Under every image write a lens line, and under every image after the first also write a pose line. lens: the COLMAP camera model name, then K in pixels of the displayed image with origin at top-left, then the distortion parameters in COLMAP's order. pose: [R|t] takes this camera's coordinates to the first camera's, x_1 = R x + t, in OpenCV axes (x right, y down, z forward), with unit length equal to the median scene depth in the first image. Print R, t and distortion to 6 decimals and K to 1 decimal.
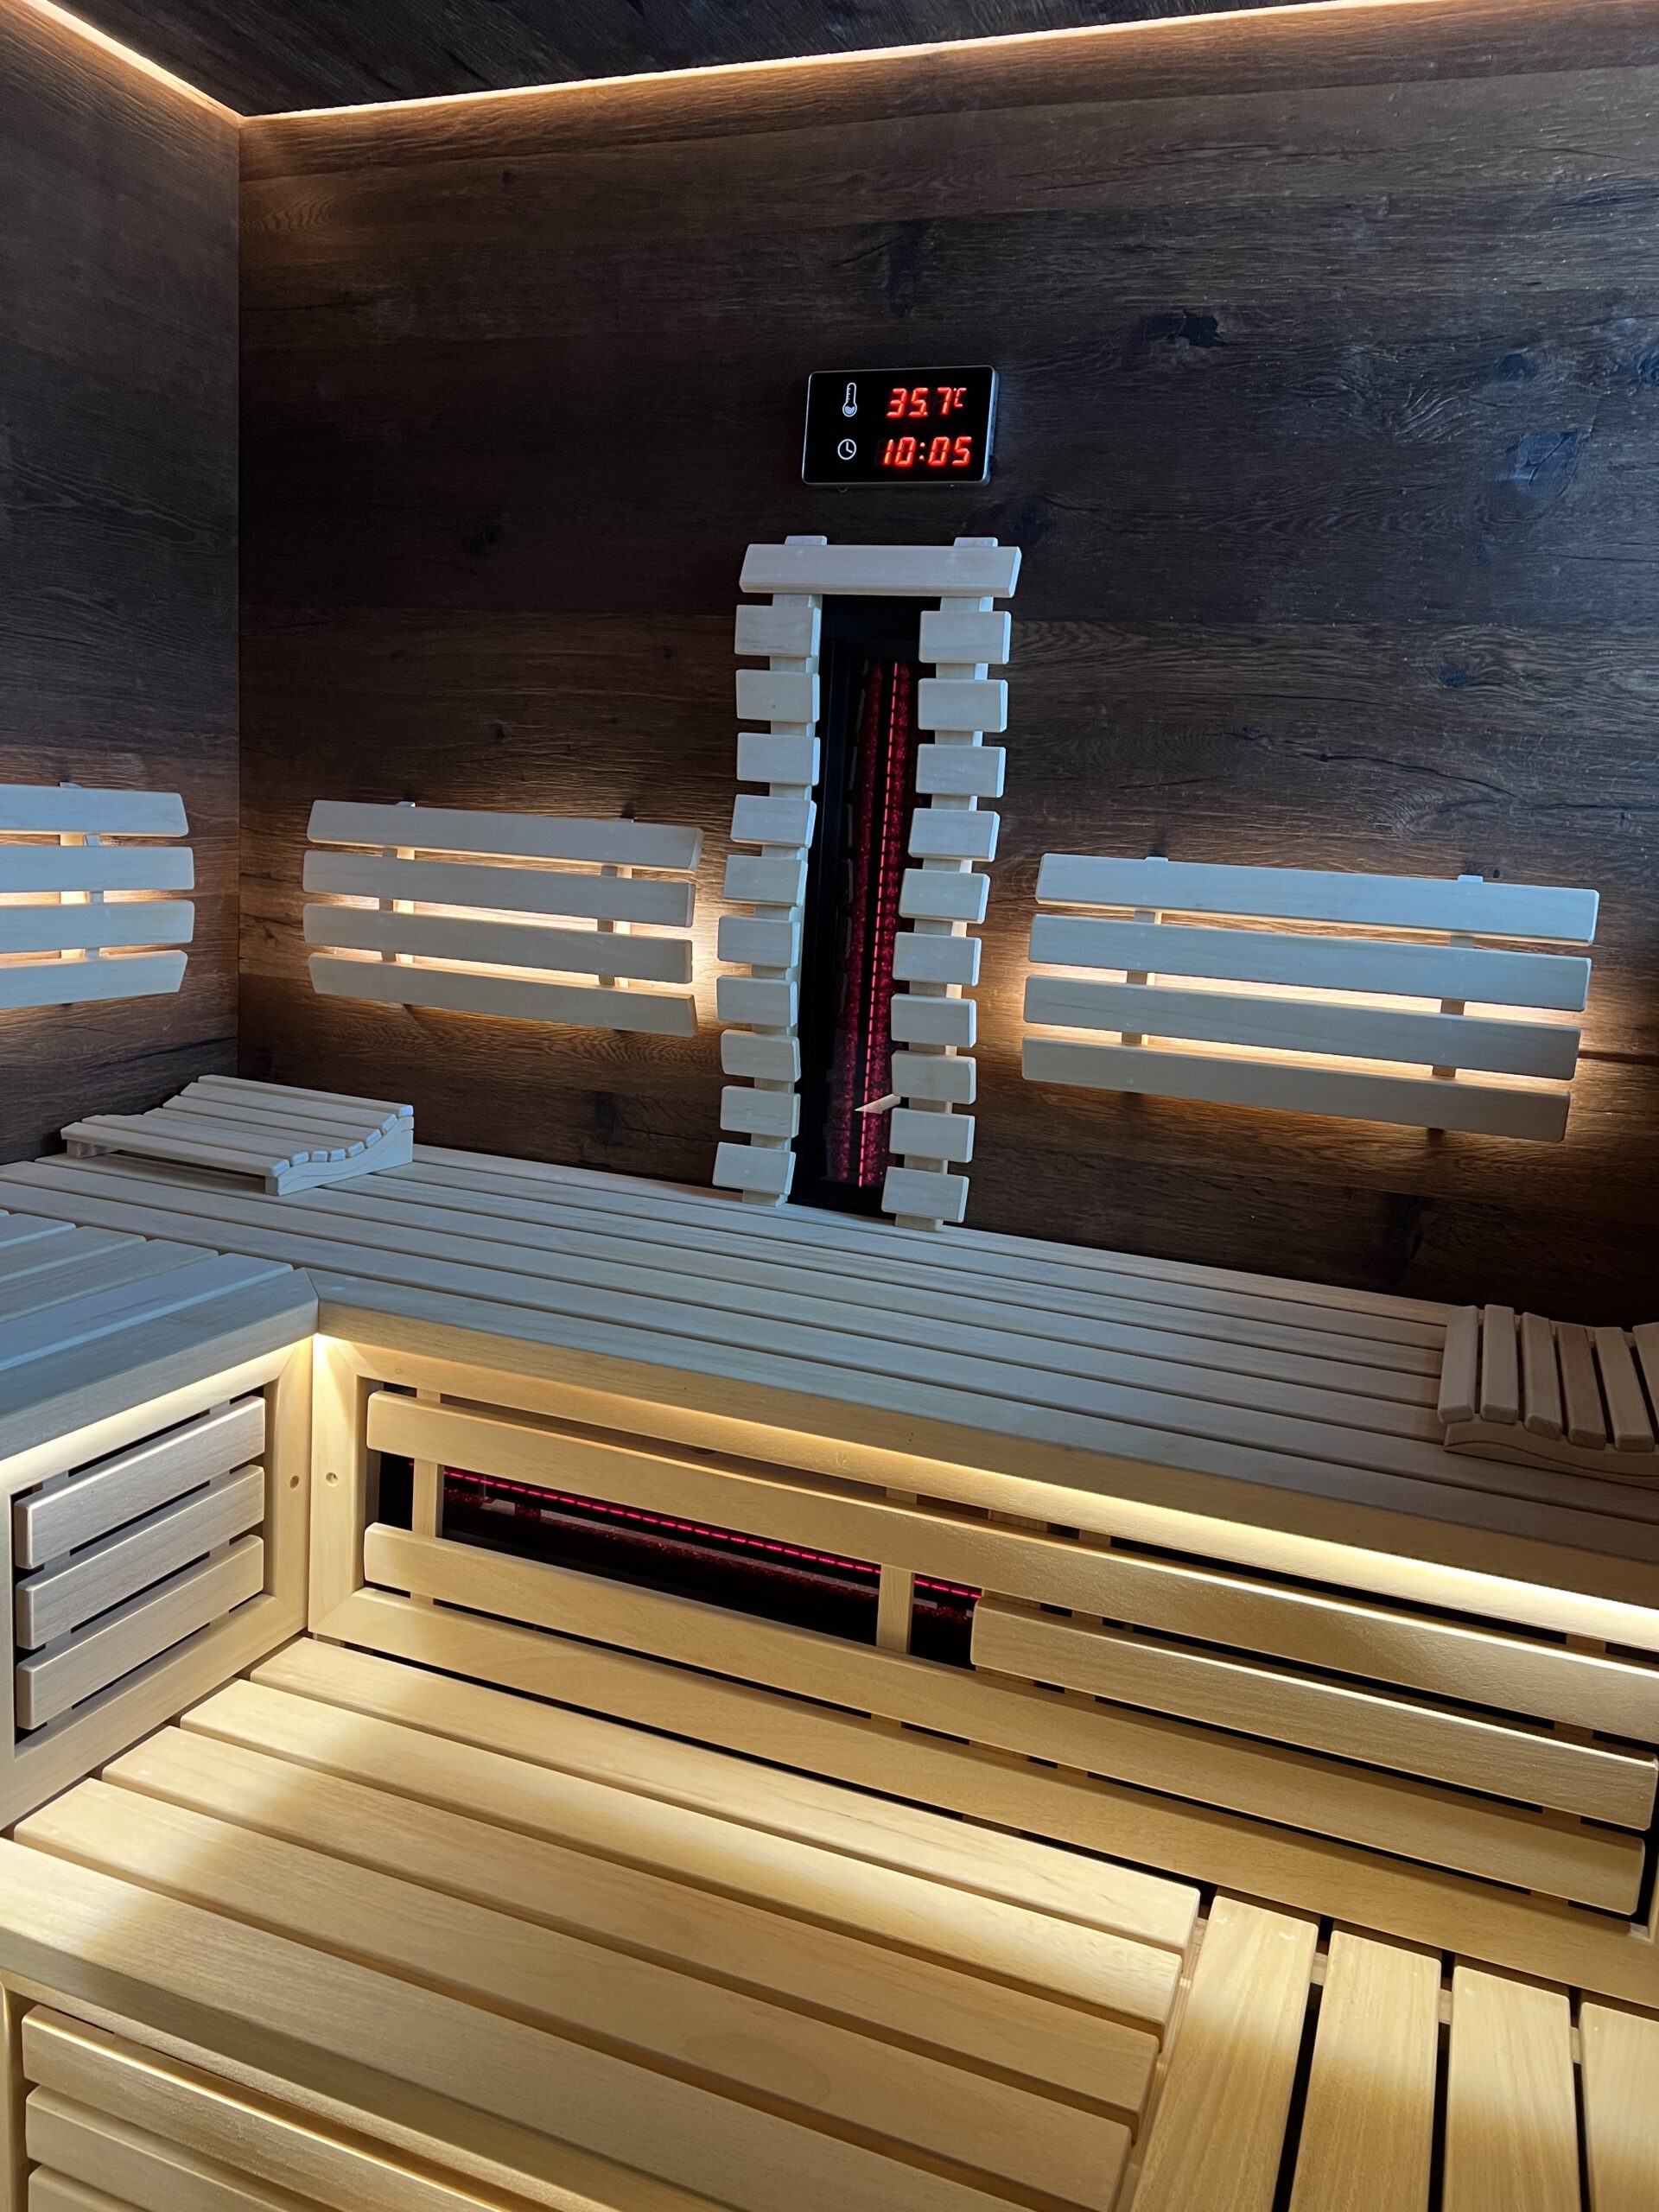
lens RADIAL K [[1663.0, 0, 817.1], [0, 1663.0, 1105.7], [0, 0, 1]] dist [0.049299, -0.058830]
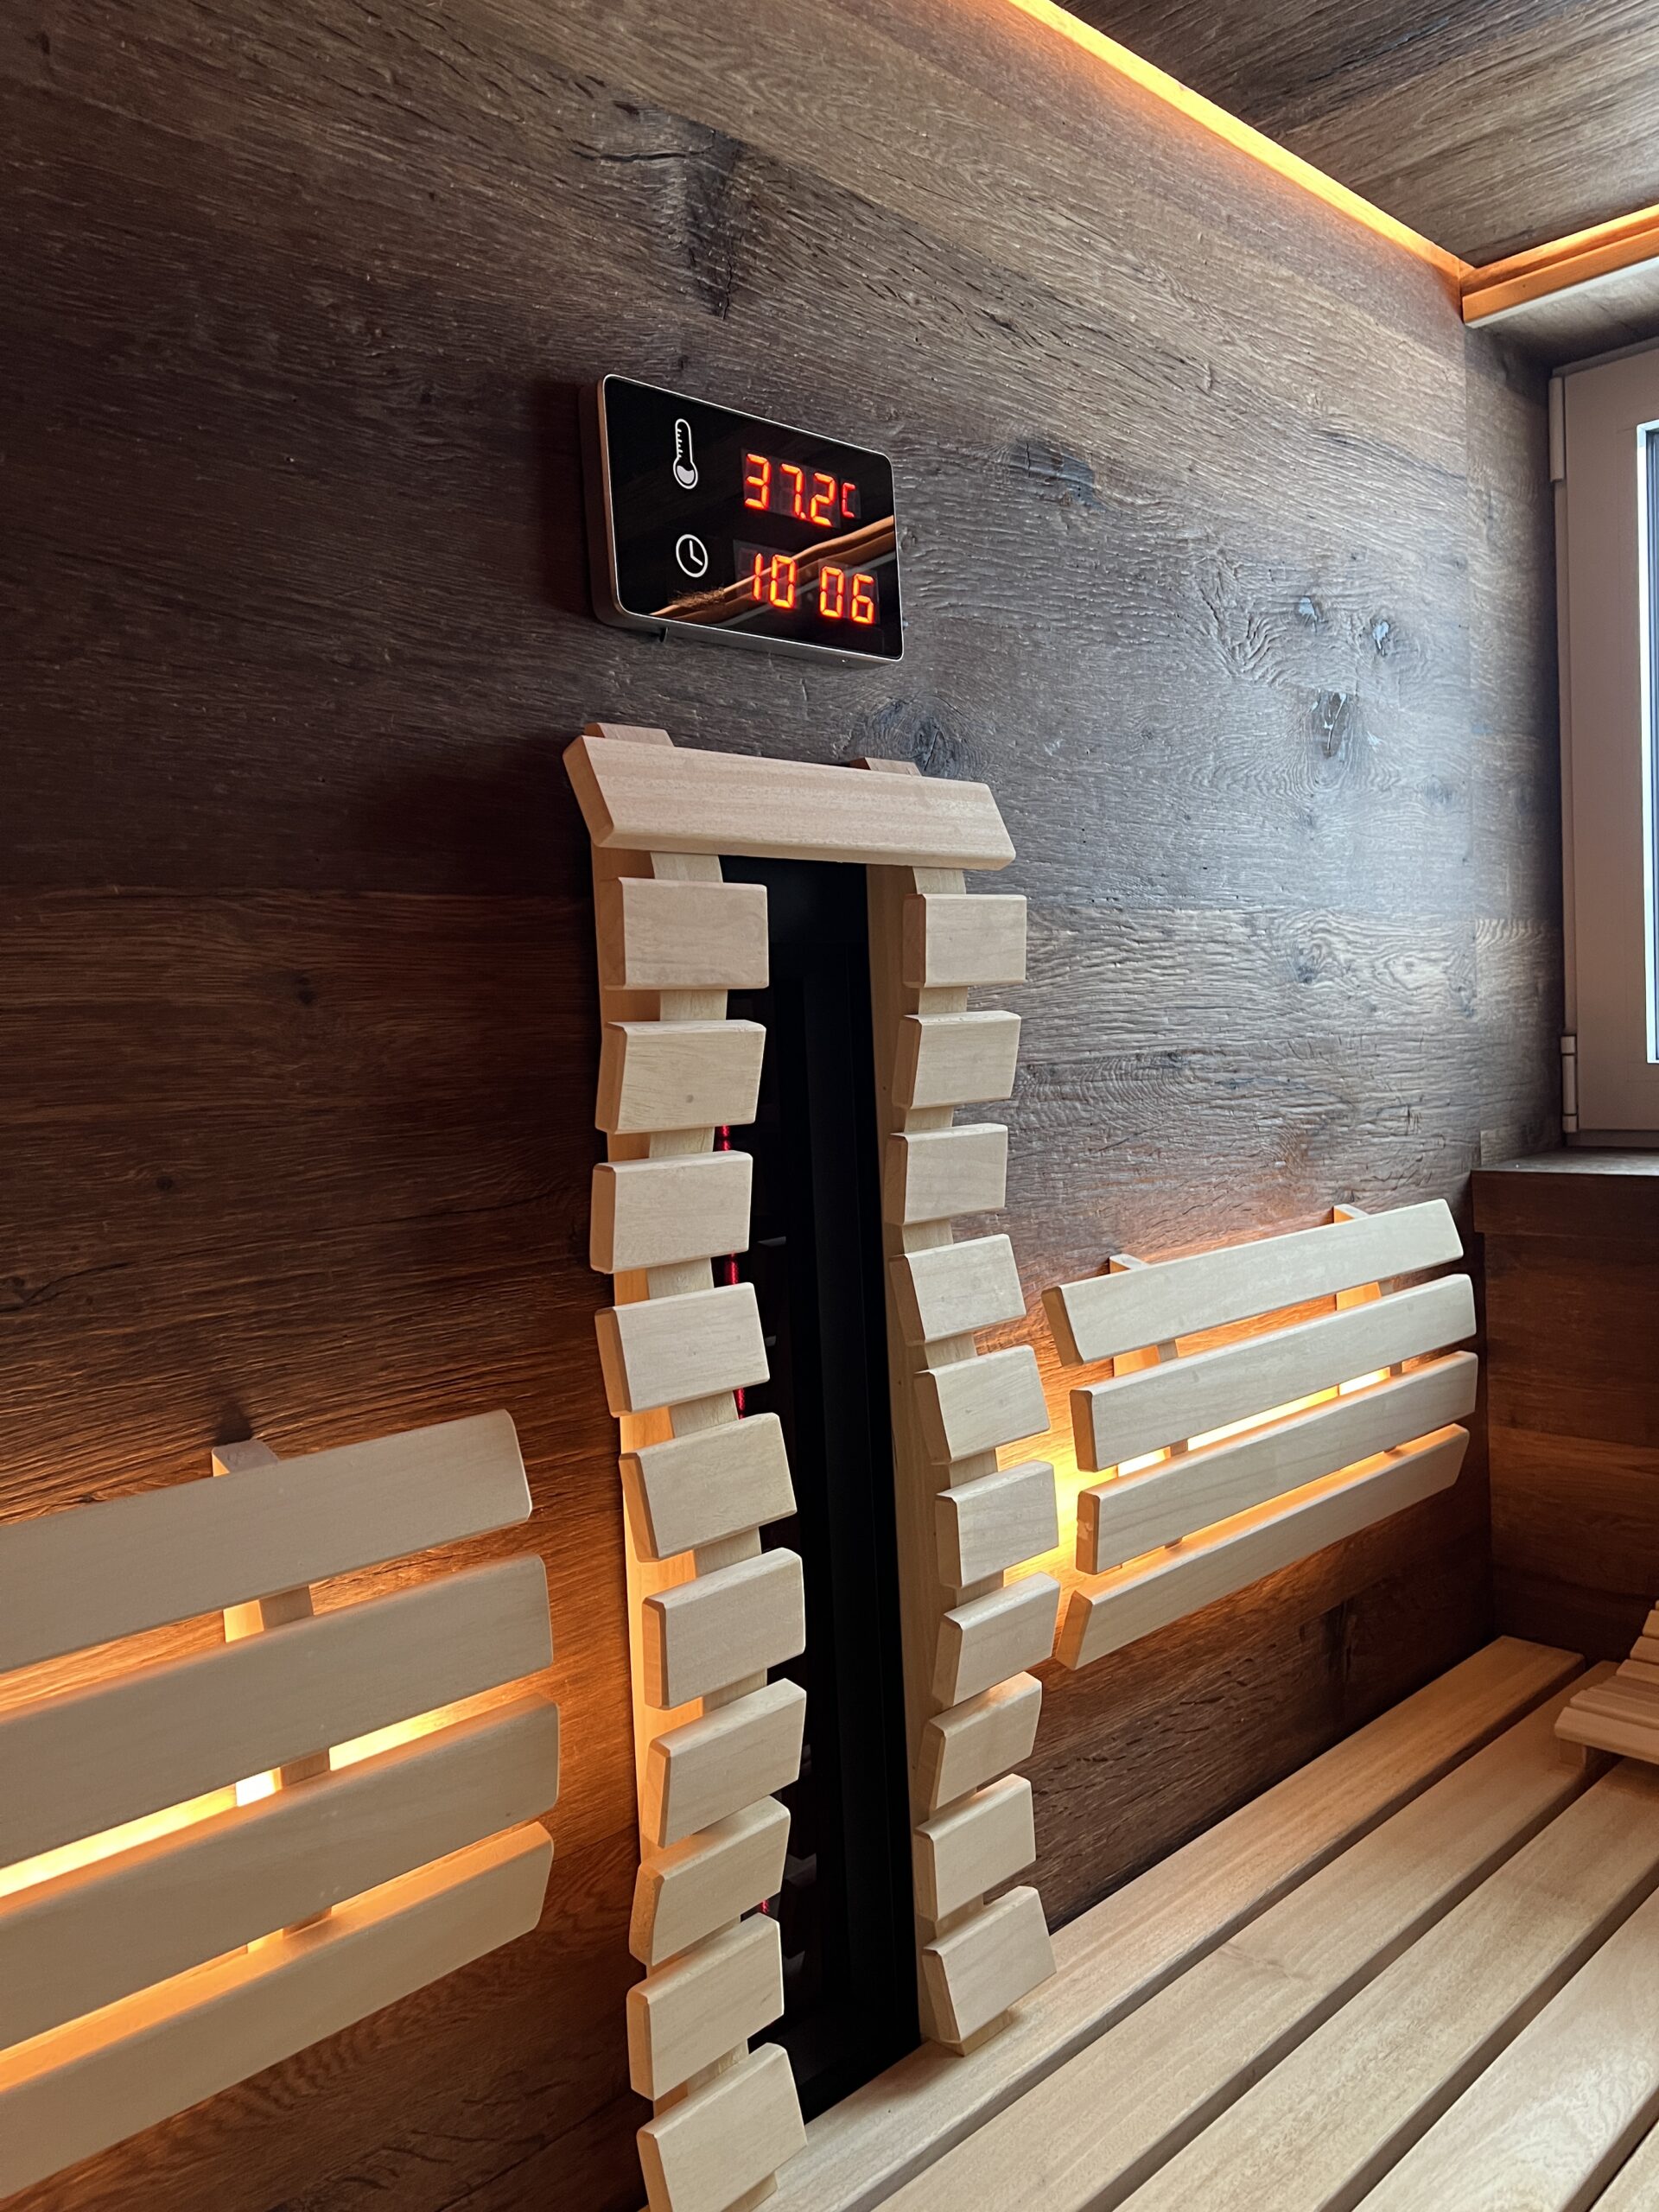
lens RADIAL K [[1663.0, 0, 806.5], [0, 1663.0, 1125.1], [0, 0, 1]] dist [0.049299, -0.058830]
pose [[0.406868, -0.136815, 0.903183, -0.420423], [0.229399, 0.972340, 0.043950, -0.252043], [-0.884214, 0.189307, 0.426999, 0.809378]]
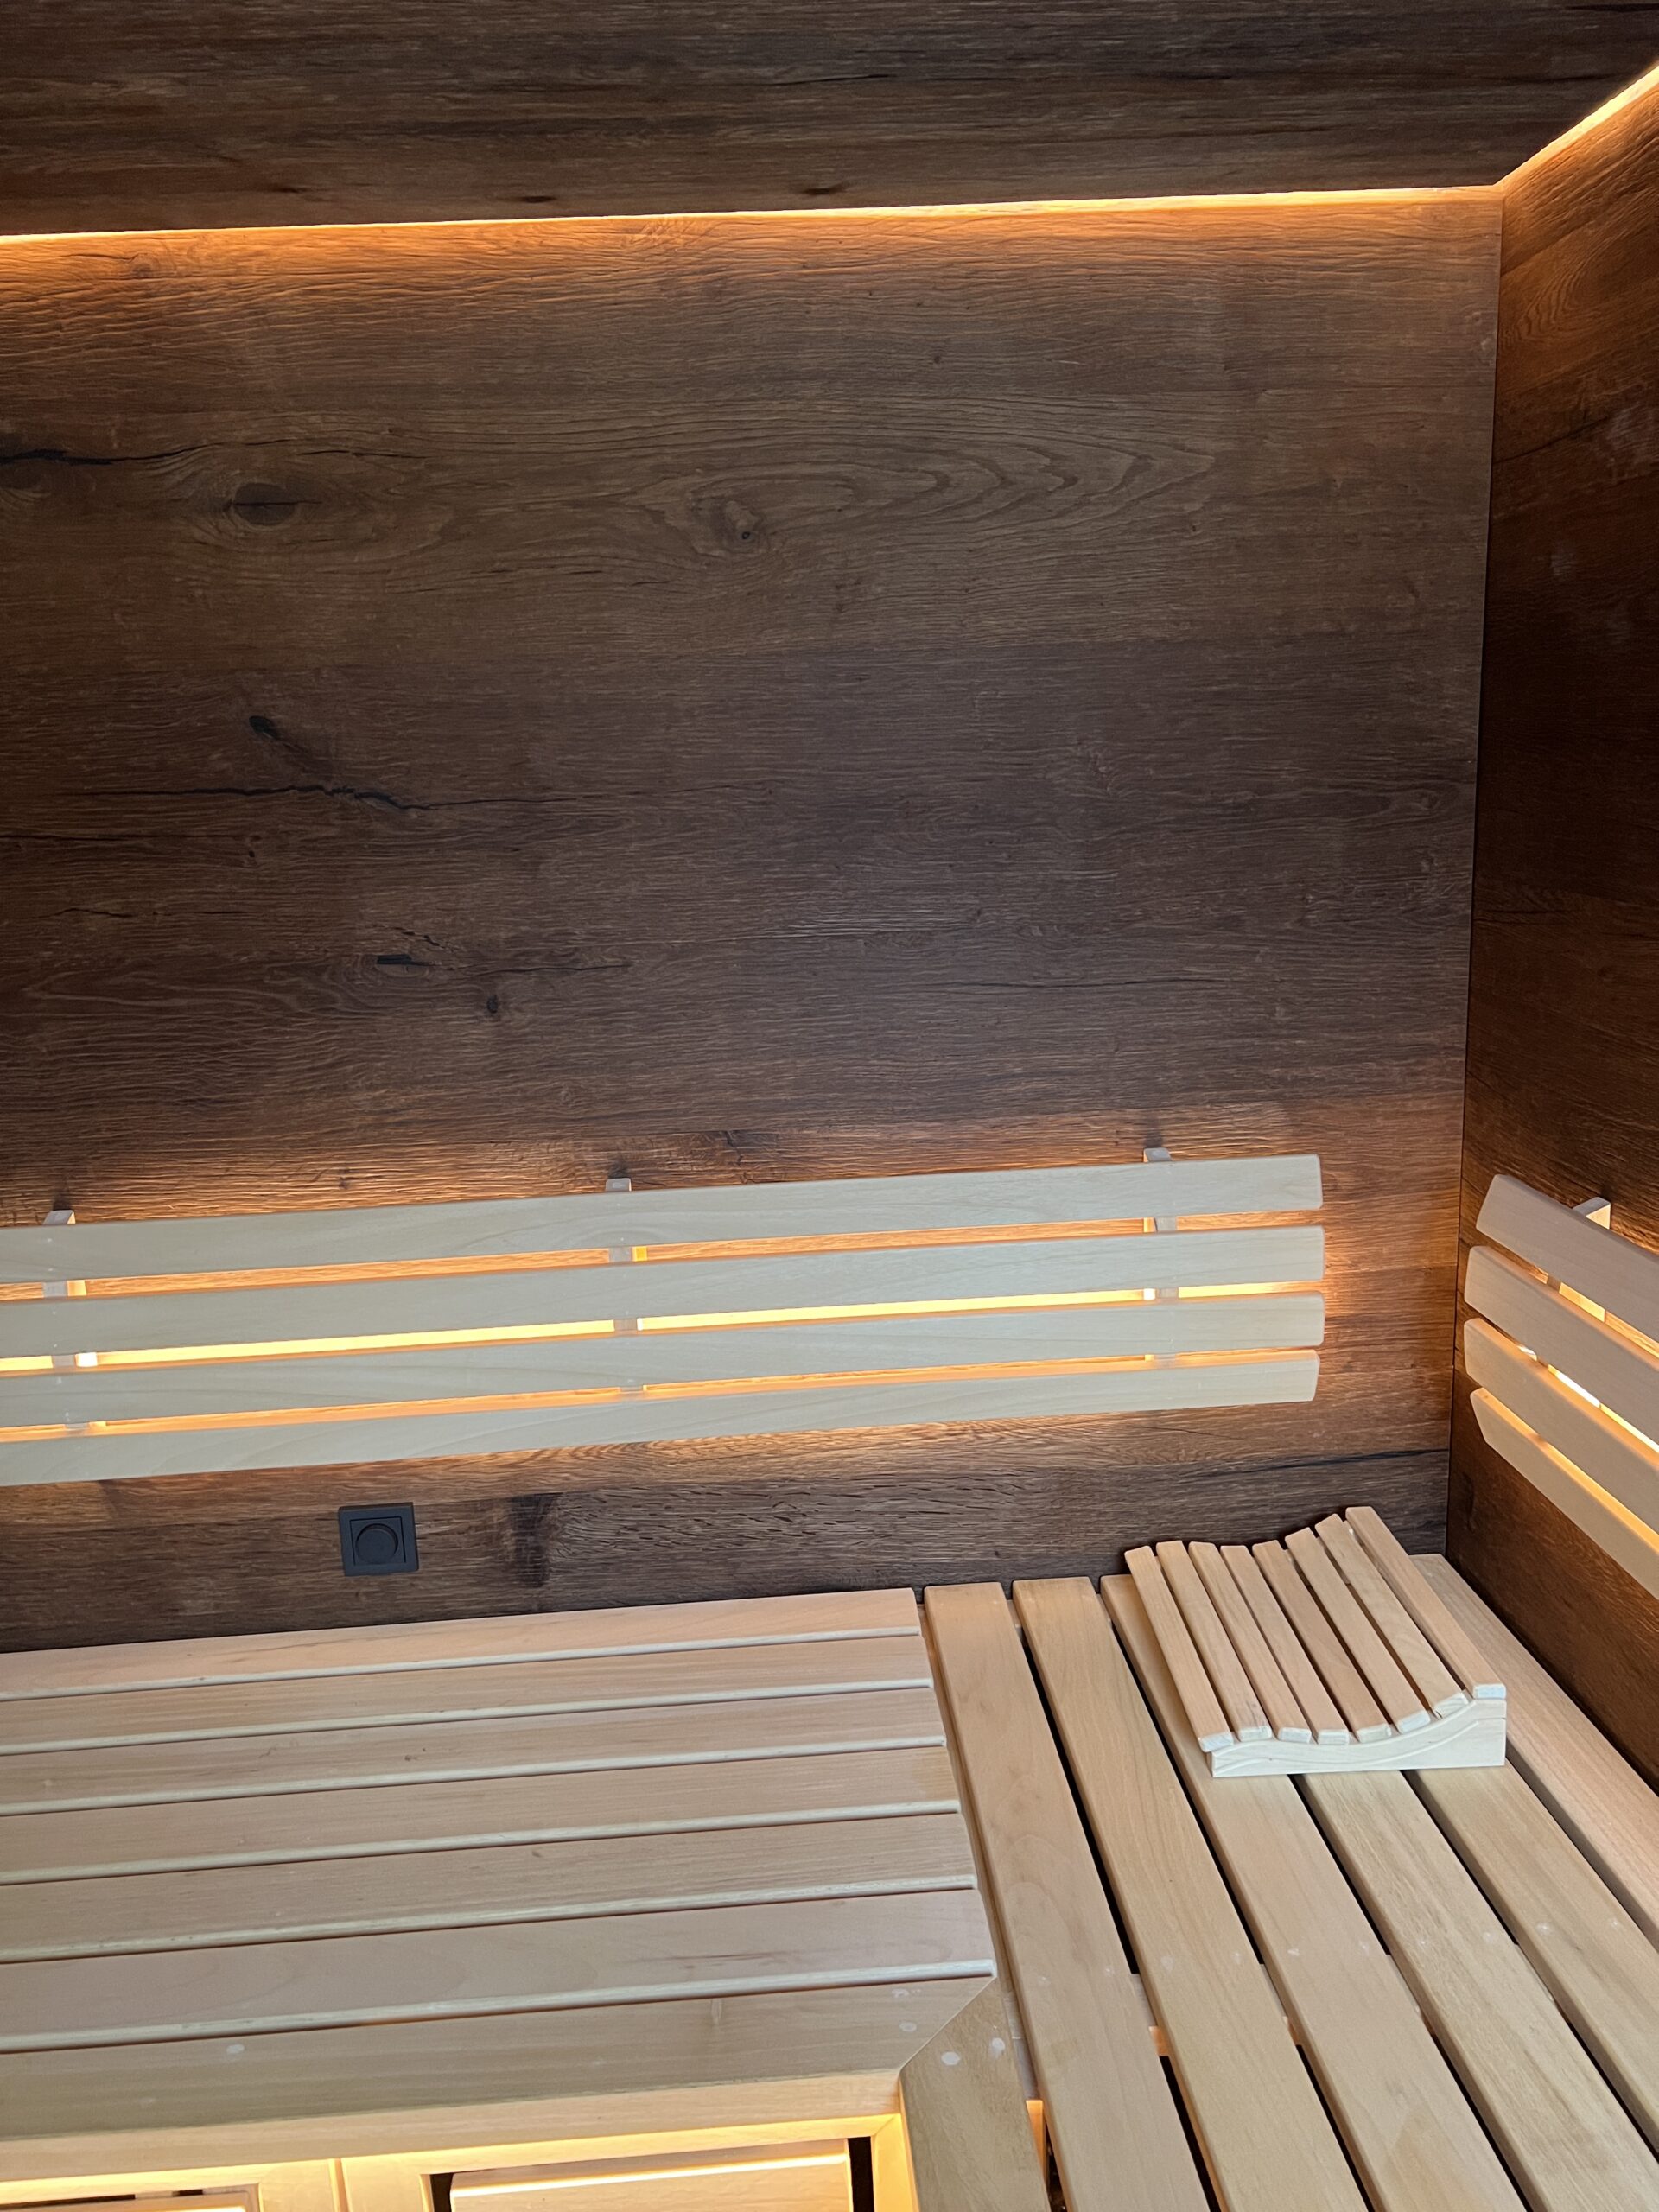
lens RADIAL K [[1663.0, 0, 814.8], [0, 1663.0, 1123.7], [0, 0, 1]] dist [0.049299, -0.058830]
pose [[0.410595, 0.119839, -0.903908, 0.233544], [-0.084117, 0.992077, 0.093318, -0.286707], [0.907929, 0.037718, 0.417422, 0.547512]]
